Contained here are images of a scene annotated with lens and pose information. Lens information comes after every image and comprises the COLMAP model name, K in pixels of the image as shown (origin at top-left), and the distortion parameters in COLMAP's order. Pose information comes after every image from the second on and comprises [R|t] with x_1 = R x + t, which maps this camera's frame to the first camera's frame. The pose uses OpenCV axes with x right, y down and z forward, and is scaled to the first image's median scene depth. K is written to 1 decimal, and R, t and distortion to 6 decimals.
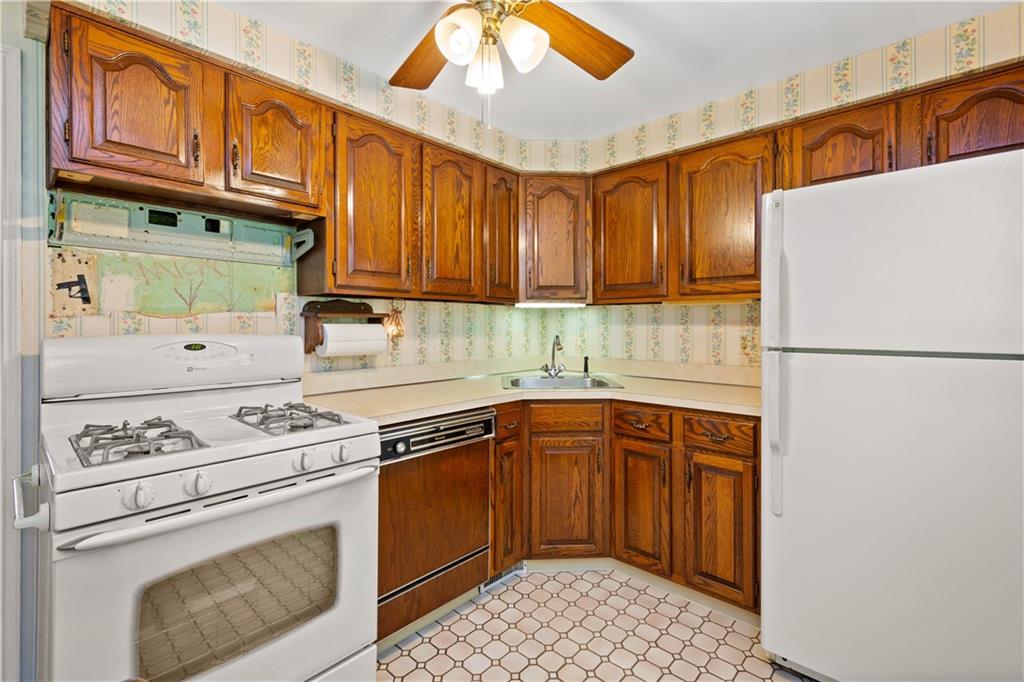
lens RADIAL K [[455.4, 0, 520.5], [0, 455.4, 326.1], [0, 0, 1]] dist [0.001953, -0.002293]
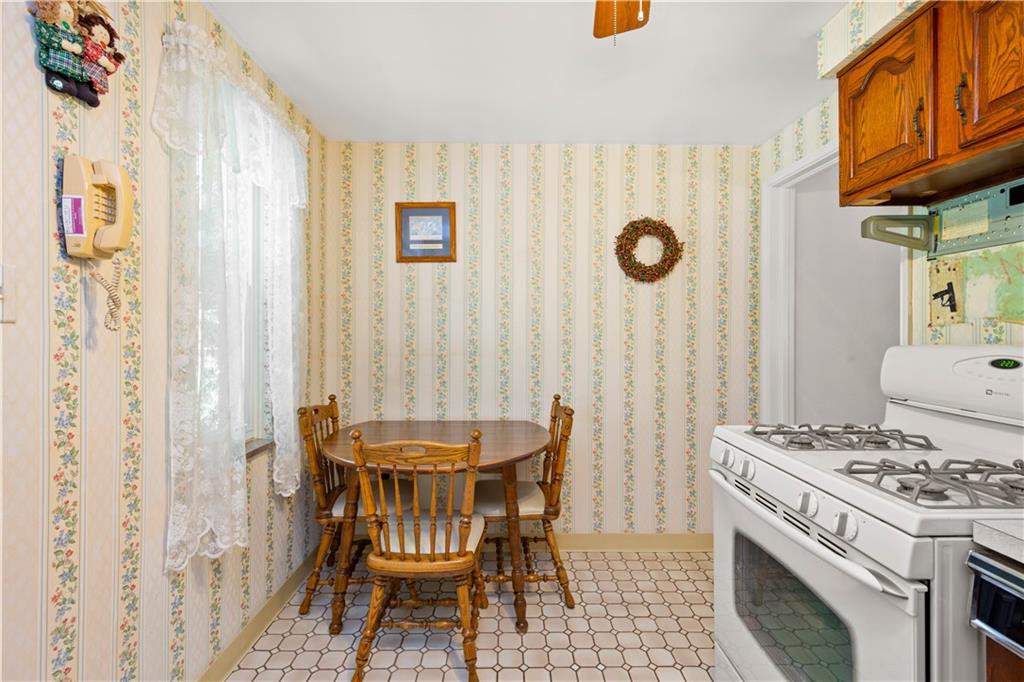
lens RADIAL K [[455.4, 0, 519.4], [0, 455.4, 333.4], [0, 0, 1]] dist [0.001953, -0.002293]
pose [[-0.722791, 0.002723, -0.691062, 0.368258], [0.001957, 0.999996, 0.001893, -0.006404], [0.691064, 0.000016, -0.722793, 1.024328]]
